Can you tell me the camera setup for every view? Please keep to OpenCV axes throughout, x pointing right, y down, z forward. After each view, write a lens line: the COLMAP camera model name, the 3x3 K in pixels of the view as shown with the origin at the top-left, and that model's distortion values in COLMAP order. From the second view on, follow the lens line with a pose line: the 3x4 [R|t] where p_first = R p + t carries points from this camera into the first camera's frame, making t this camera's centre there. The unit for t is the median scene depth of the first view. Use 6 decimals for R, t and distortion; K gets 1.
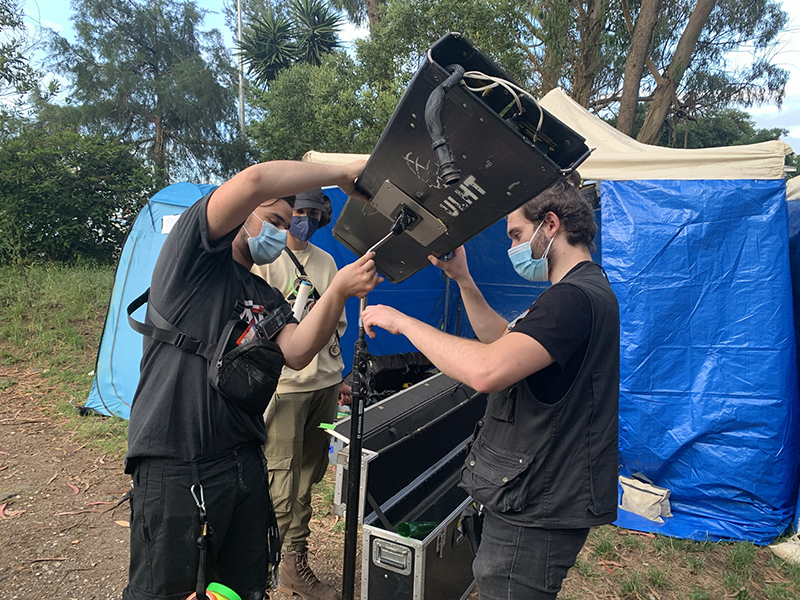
lens RADIAL K [[618.3, 0, 403.0], [0, 618.3, 293.0], [0, 0, 1]] dist [0.014933, -0.014860]
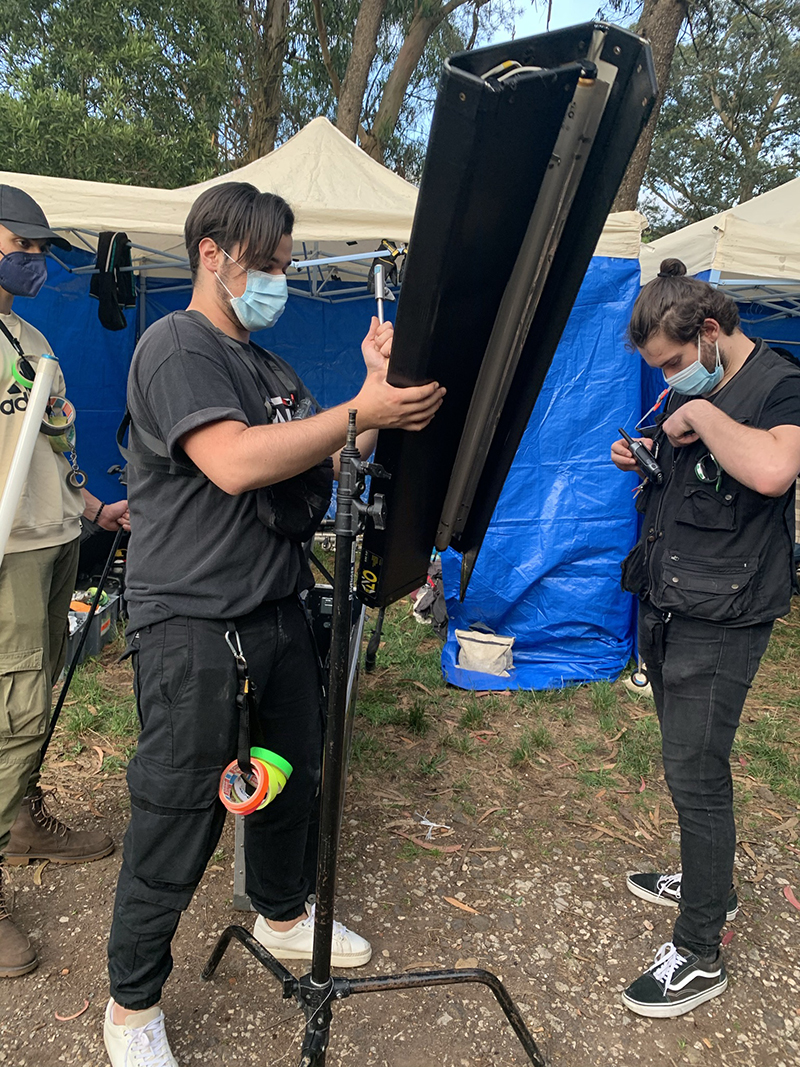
lens RADIAL K [[824.6, 0, 399.0], [0, 824.6, 528.7], [0, 0, 1]] dist [0.014933, -0.014860]
pose [[0.886445, -0.078453, 0.456137, -0.204326], [0.021982, 0.991553, 0.127822, 0.026457], [-0.462313, -0.103280, 0.880682, 0.108499]]
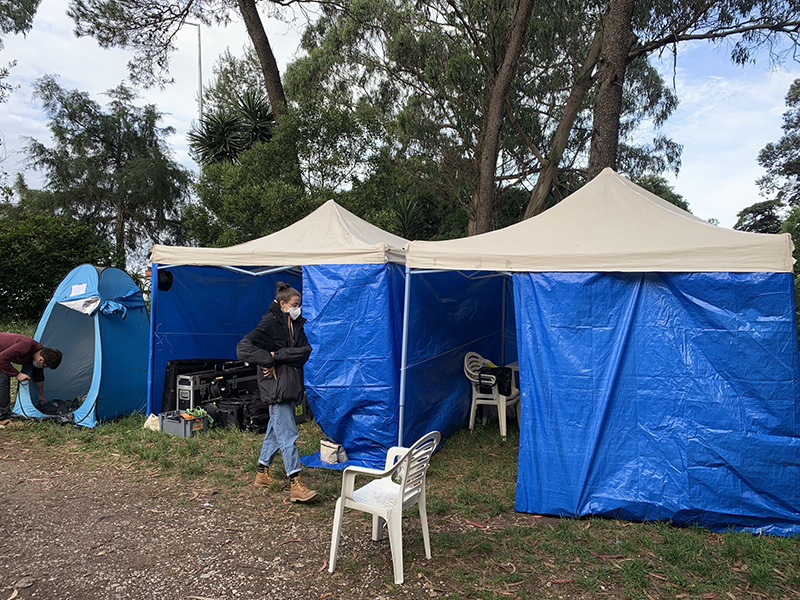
lens RADIAL K [[618.3, 0, 405.2], [0, 618.3, 293.3], [0, 0, 1]] dist [0.014933, -0.014860]
pose [[0.999841, -0.017845, -0.000553, 0.614236], [0.017723, 0.995793, -0.089898, 0.061496], [0.002155, 0.089874, 0.995951, -0.714310]]
